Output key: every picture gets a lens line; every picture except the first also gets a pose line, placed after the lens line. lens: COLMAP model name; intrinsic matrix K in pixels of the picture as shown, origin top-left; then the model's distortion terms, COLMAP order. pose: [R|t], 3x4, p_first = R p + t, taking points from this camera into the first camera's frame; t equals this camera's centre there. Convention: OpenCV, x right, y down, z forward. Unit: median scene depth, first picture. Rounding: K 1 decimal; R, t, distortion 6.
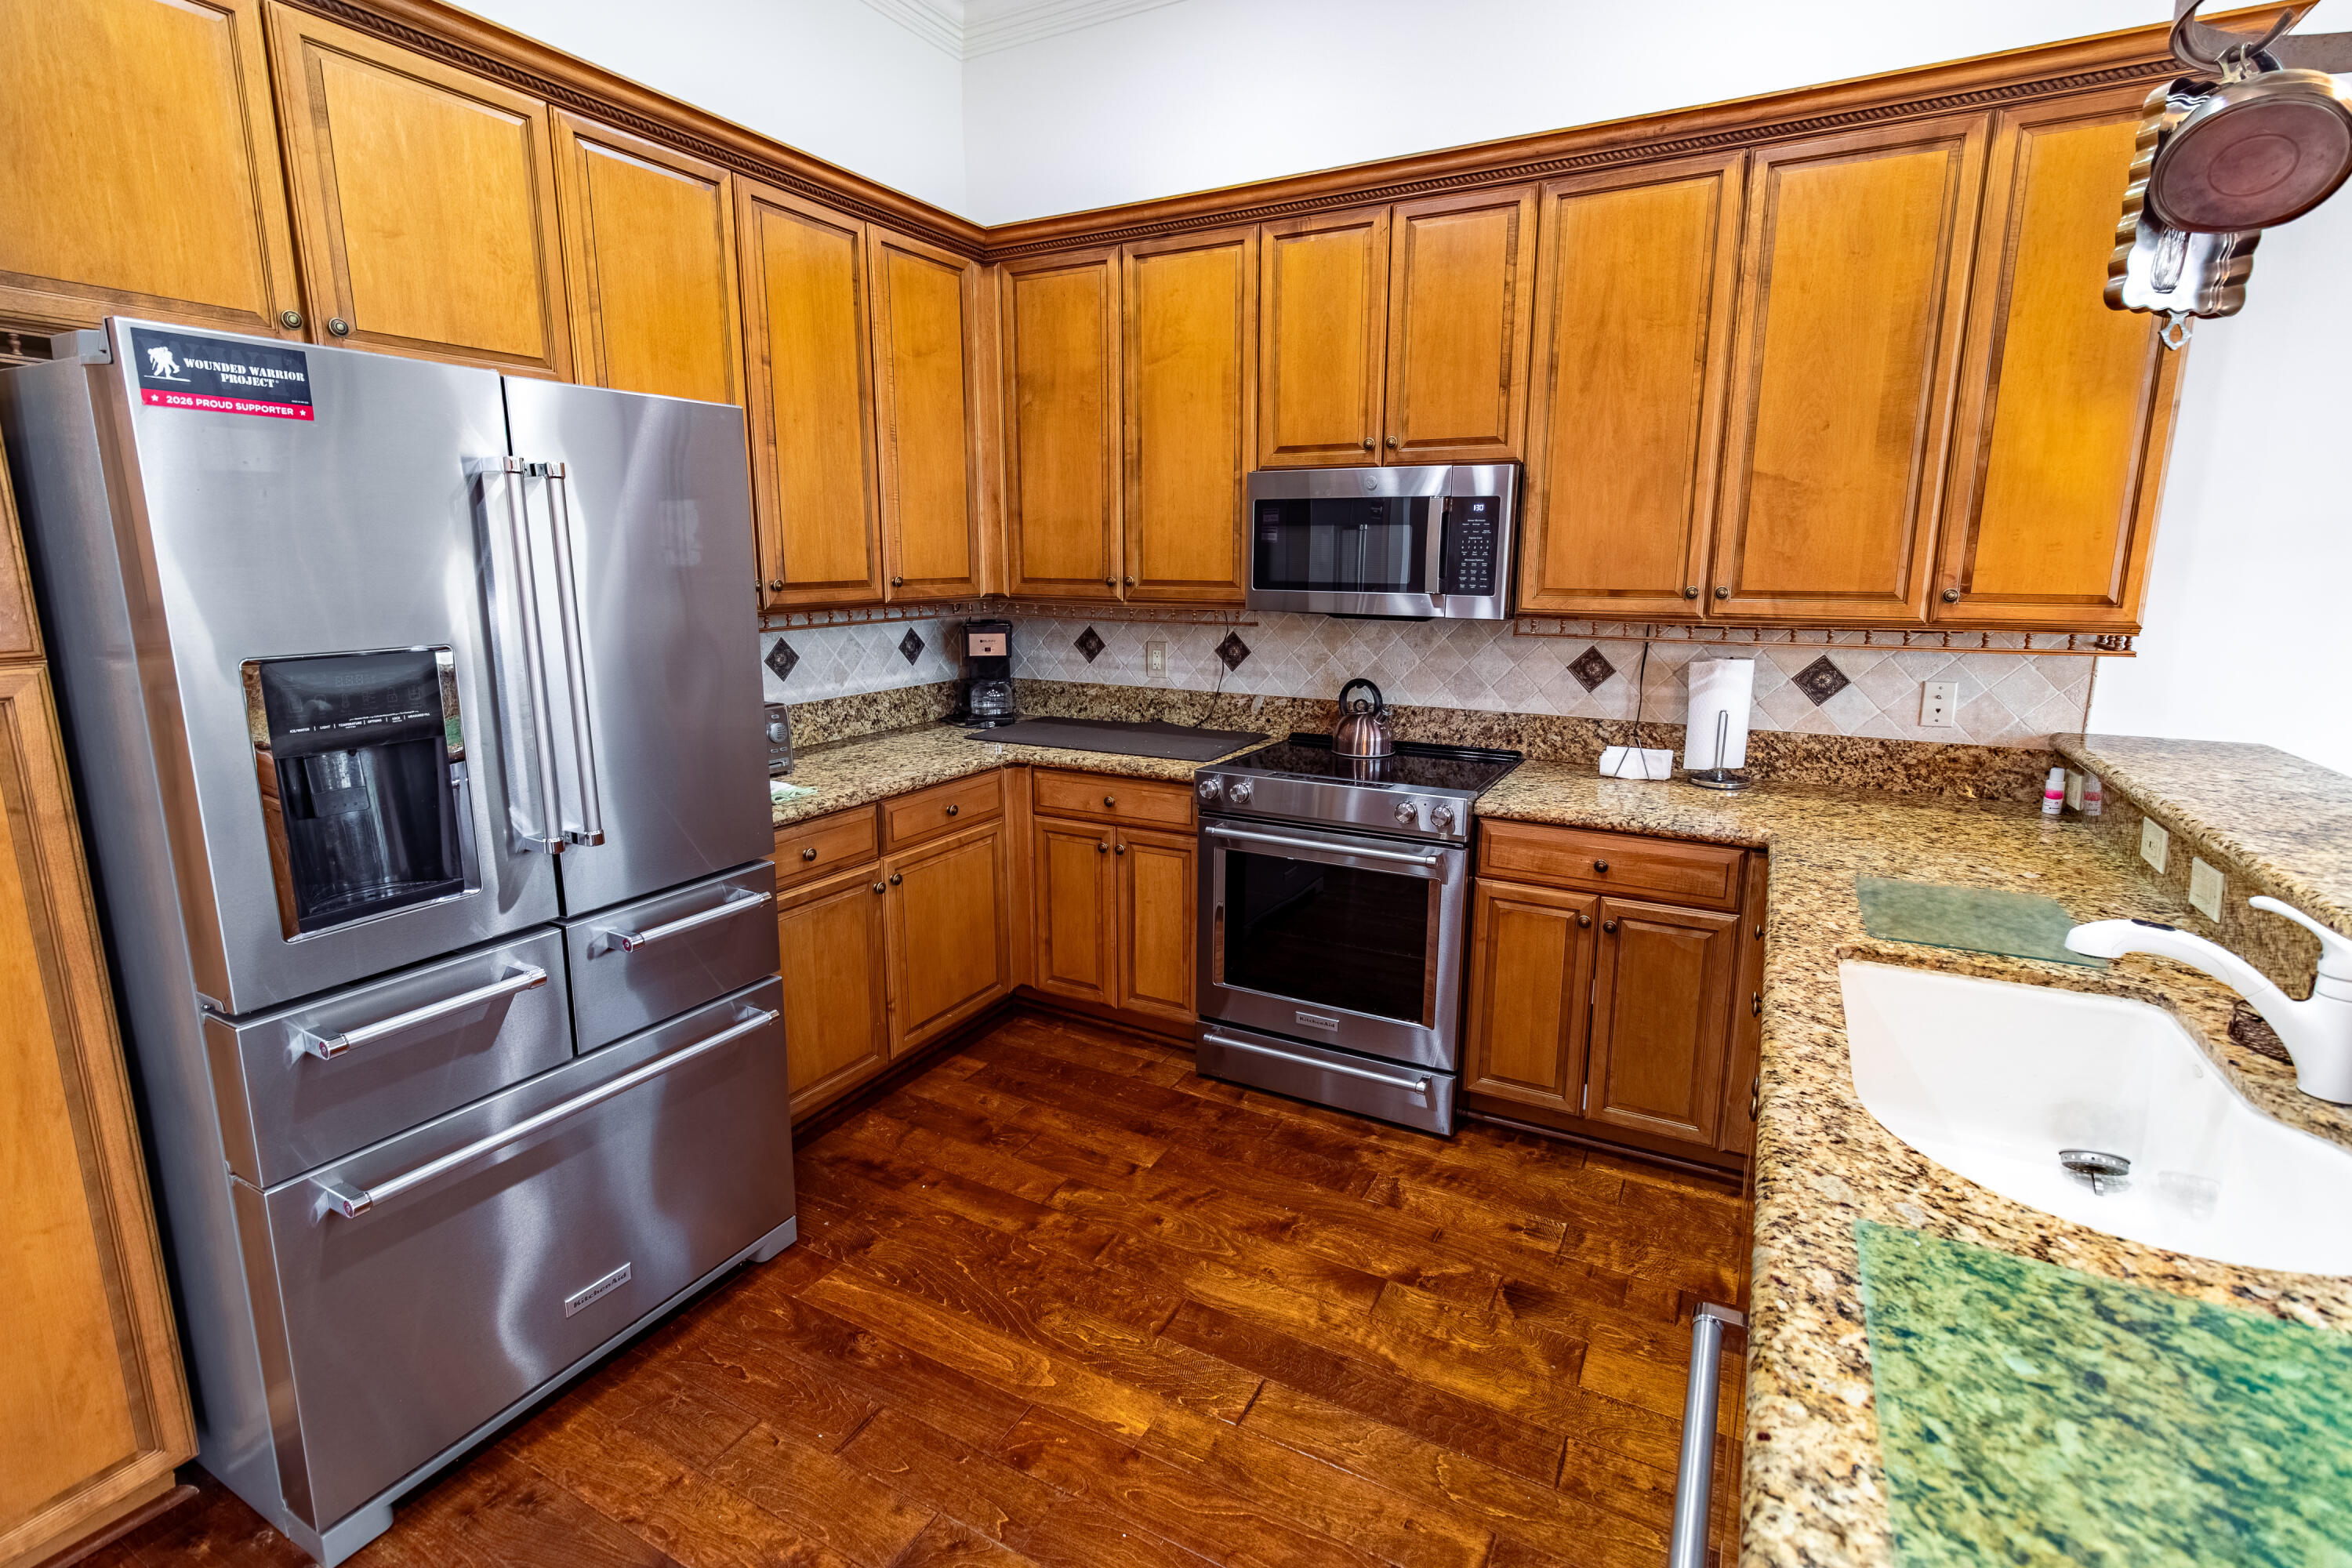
lens RADIAL K [[1091.2, 0, 1176.6], [0, 1091.2, 757.0], [0, 0, 1]] dist [-0.001034, 0.001441]
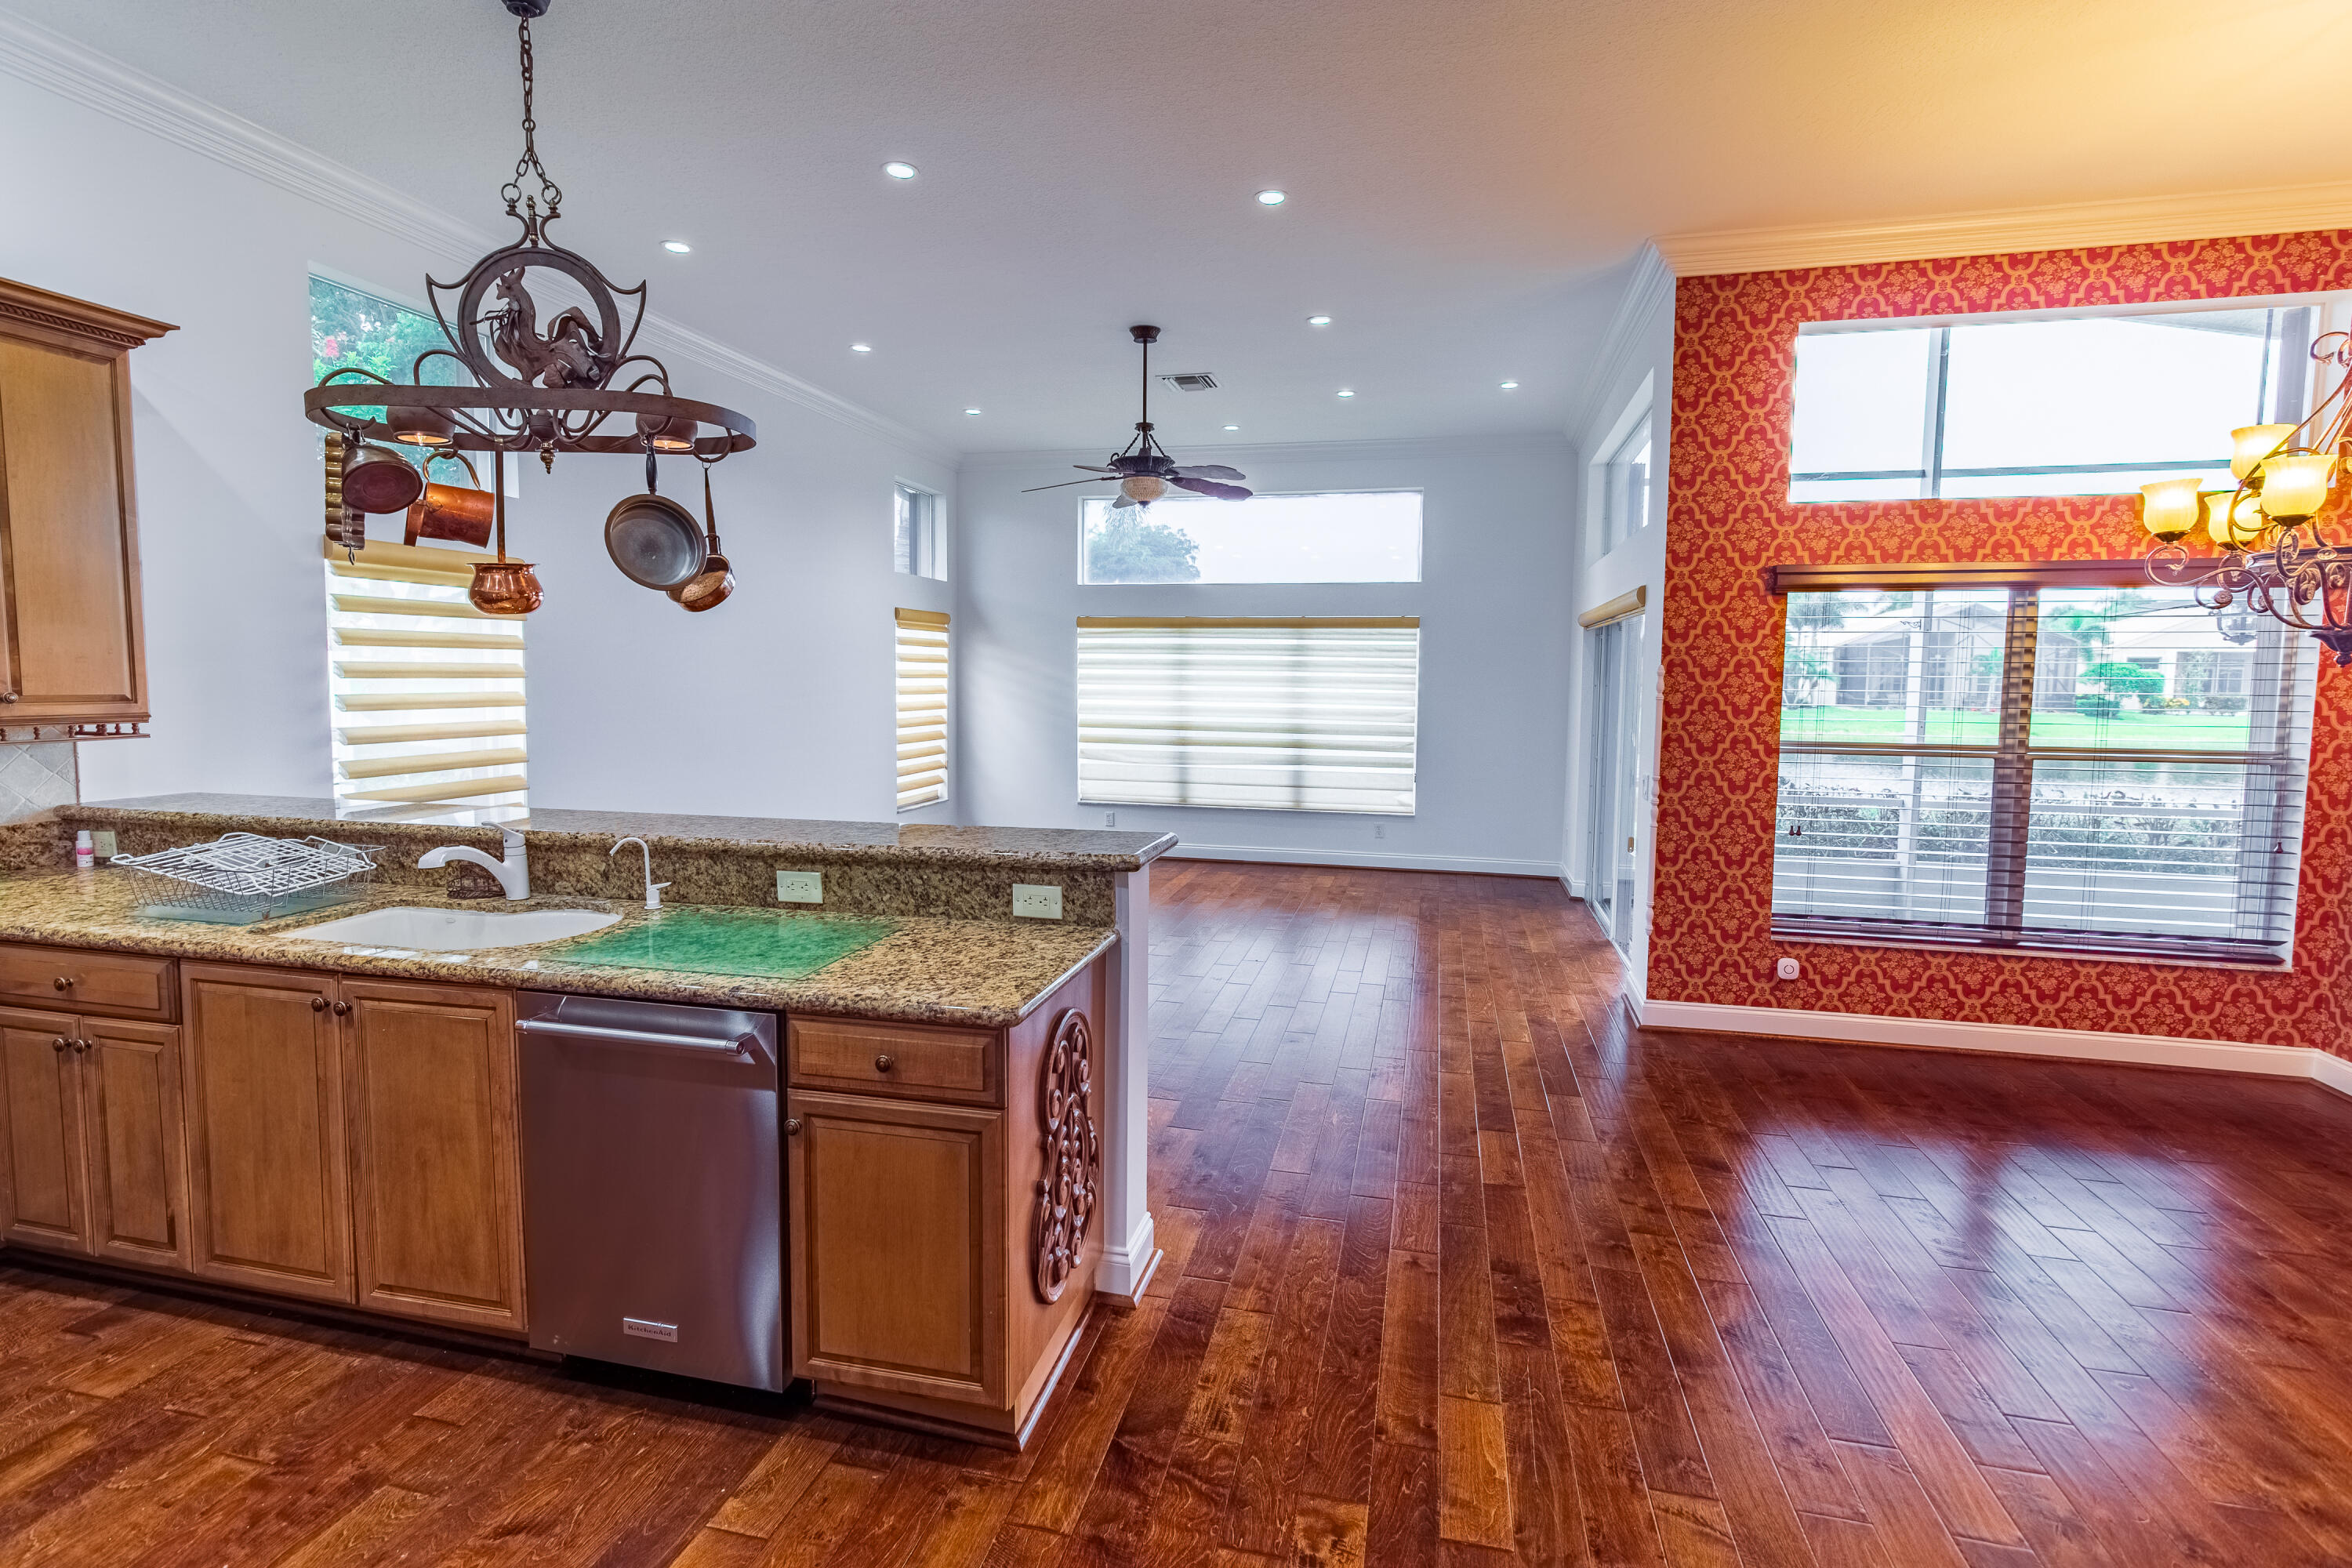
lens RADIAL K [[1091.2, 0, 1182.2], [0, 1091.2, 760.7], [0, 0, 1]] dist [-0.001034, 0.001441]
pose [[-0.262069, -0.081749, 0.961580, -0.738212], [0.164058, 0.978128, 0.127868, -0.021760], [-0.951002, 0.191266, -0.242926, 0.075078]]
